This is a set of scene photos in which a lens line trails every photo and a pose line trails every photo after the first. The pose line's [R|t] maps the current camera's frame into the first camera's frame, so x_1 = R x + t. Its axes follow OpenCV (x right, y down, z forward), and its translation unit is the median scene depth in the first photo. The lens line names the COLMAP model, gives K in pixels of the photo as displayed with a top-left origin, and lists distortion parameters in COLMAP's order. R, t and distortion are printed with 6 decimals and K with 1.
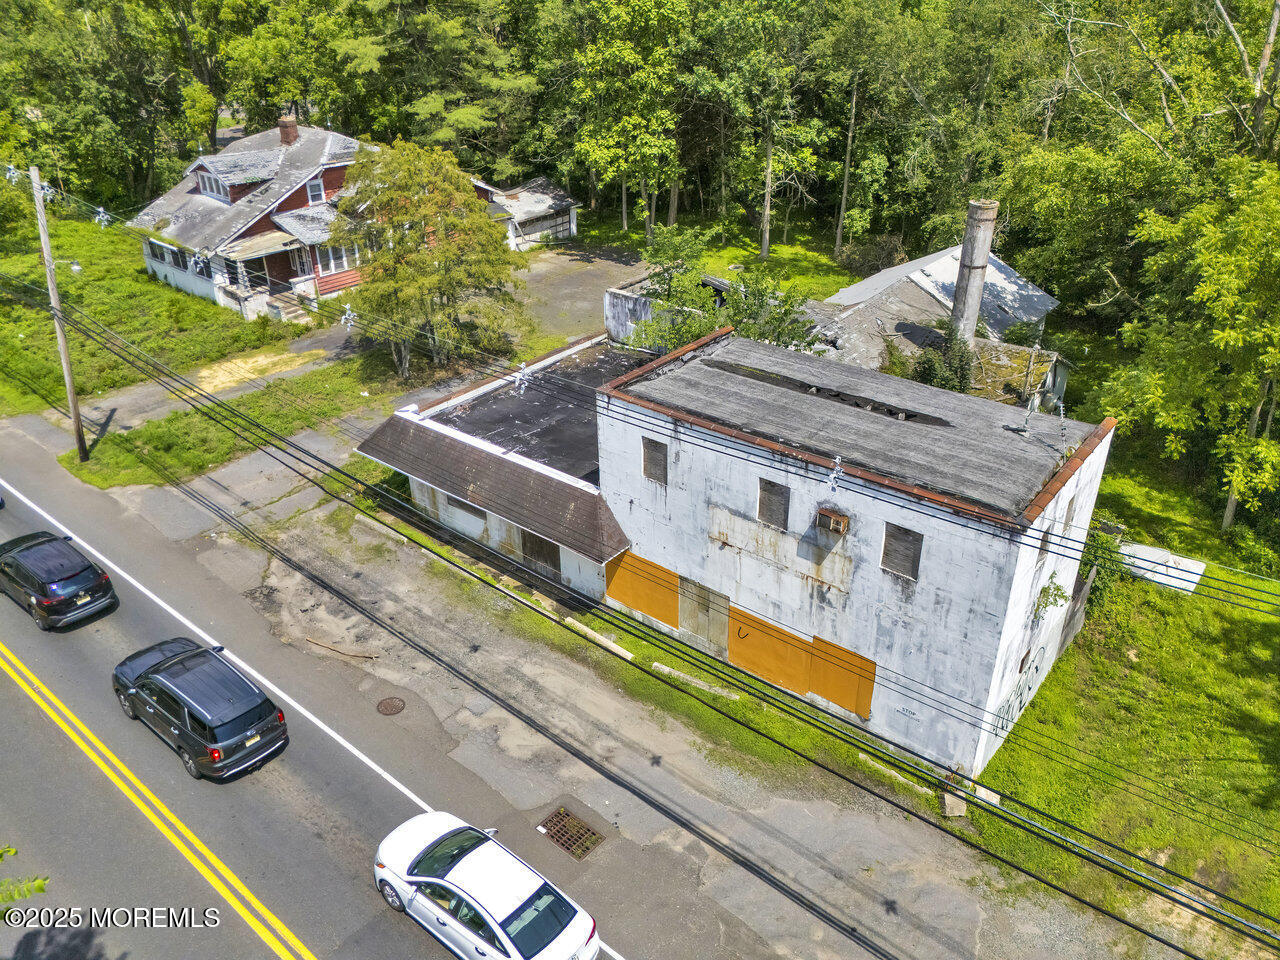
lens RADIAL K [[941.4, 0, 644.8], [0, 941.4, 471.2], [0, 0, 1]] dist [0.061849, -0.043867]
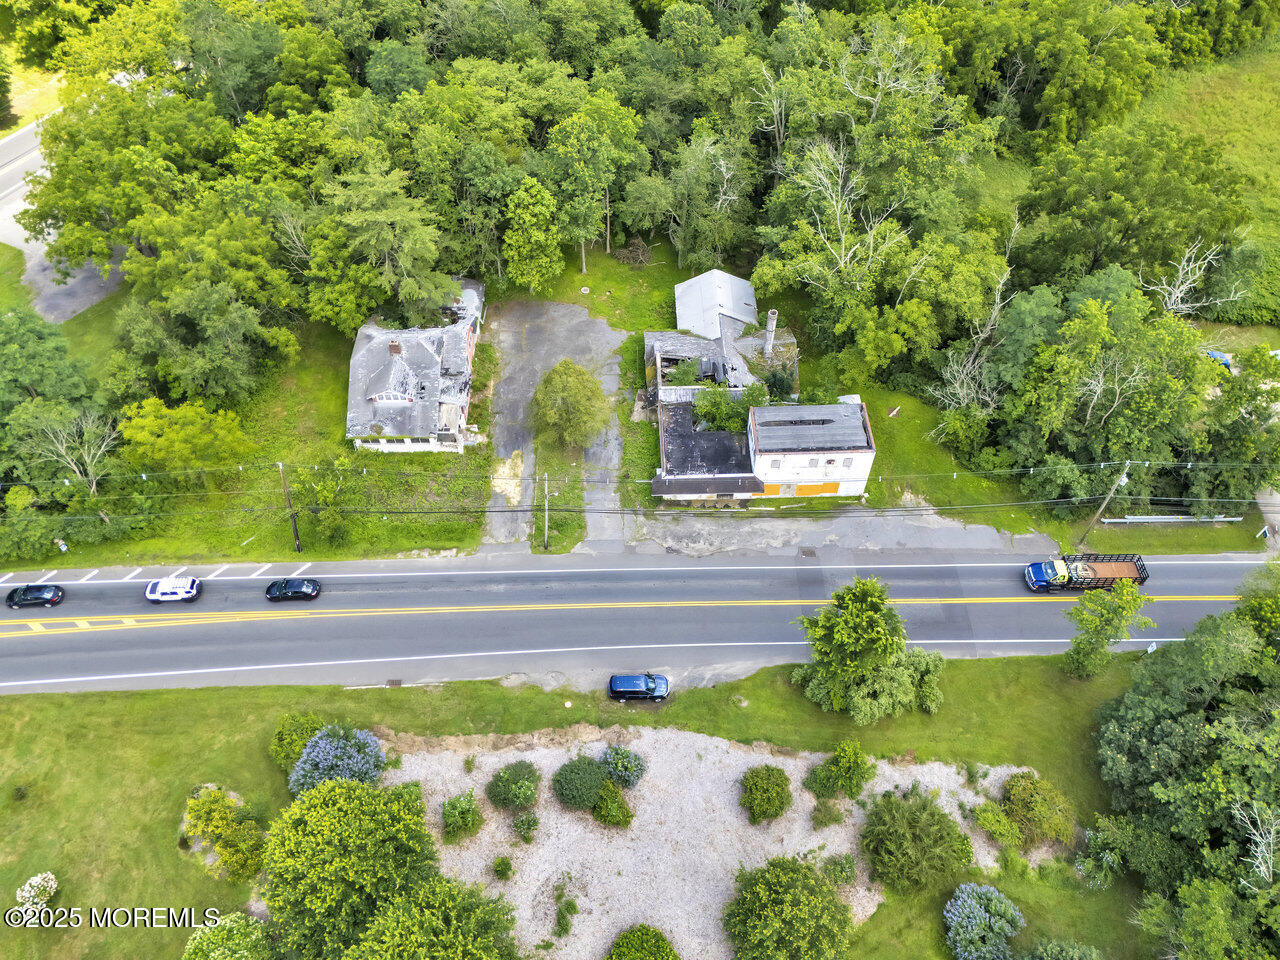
lens RADIAL K [[941.4, 0, 646.0], [0, 941.4, 473.7], [0, 0, 1]] dist [0.061849, -0.043867]
pose [[0.759761, -0.510498, 0.402685, -1.265068], [0.308755, 0.828303, 0.467530, -1.252290], [-0.572218, -0.230880, 0.786931, -1.091812]]
